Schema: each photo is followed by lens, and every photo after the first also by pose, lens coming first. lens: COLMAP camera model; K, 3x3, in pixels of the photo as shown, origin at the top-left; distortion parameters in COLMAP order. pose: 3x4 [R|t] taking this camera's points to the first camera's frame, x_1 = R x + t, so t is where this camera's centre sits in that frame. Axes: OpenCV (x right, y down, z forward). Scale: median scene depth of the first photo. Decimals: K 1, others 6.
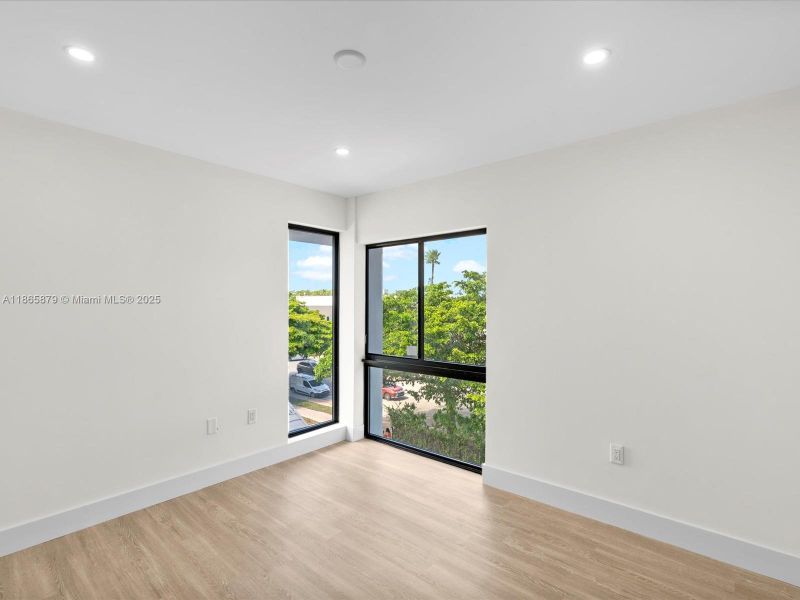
lens RADIAL K [[417.2, 0, 400.0], [0, 417.2, 300.0], [0, 0, 1]] dist [-0.000807, 0.000478]
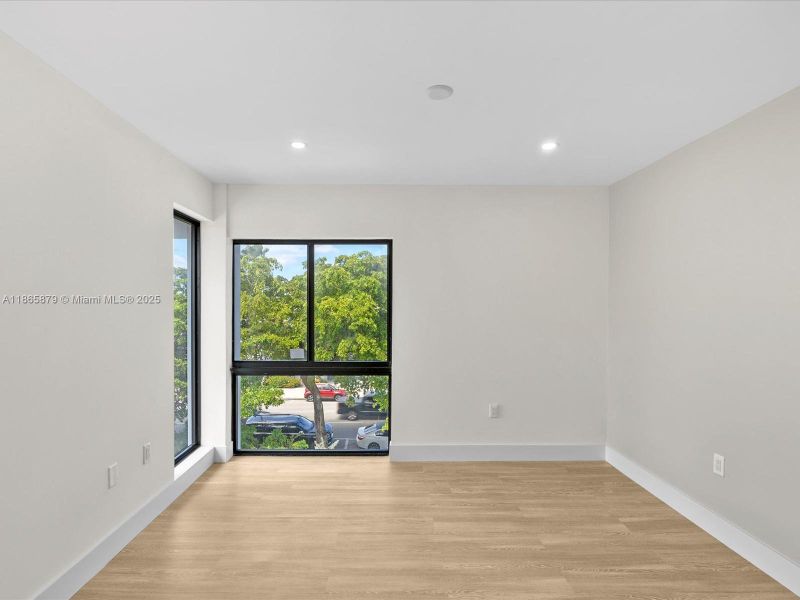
lens RADIAL K [[428.3, 0, 400.0], [0, 428.3, 305.9], [0, 0, 1]] dist [-0.003508, -0.000063]
pose [[0.731441, -0.002320, 0.681901, -0.496951], [-0.008120, 0.999894, 0.012112, -0.005514], [-0.681857, -0.014397, 0.731344, 0.100234]]
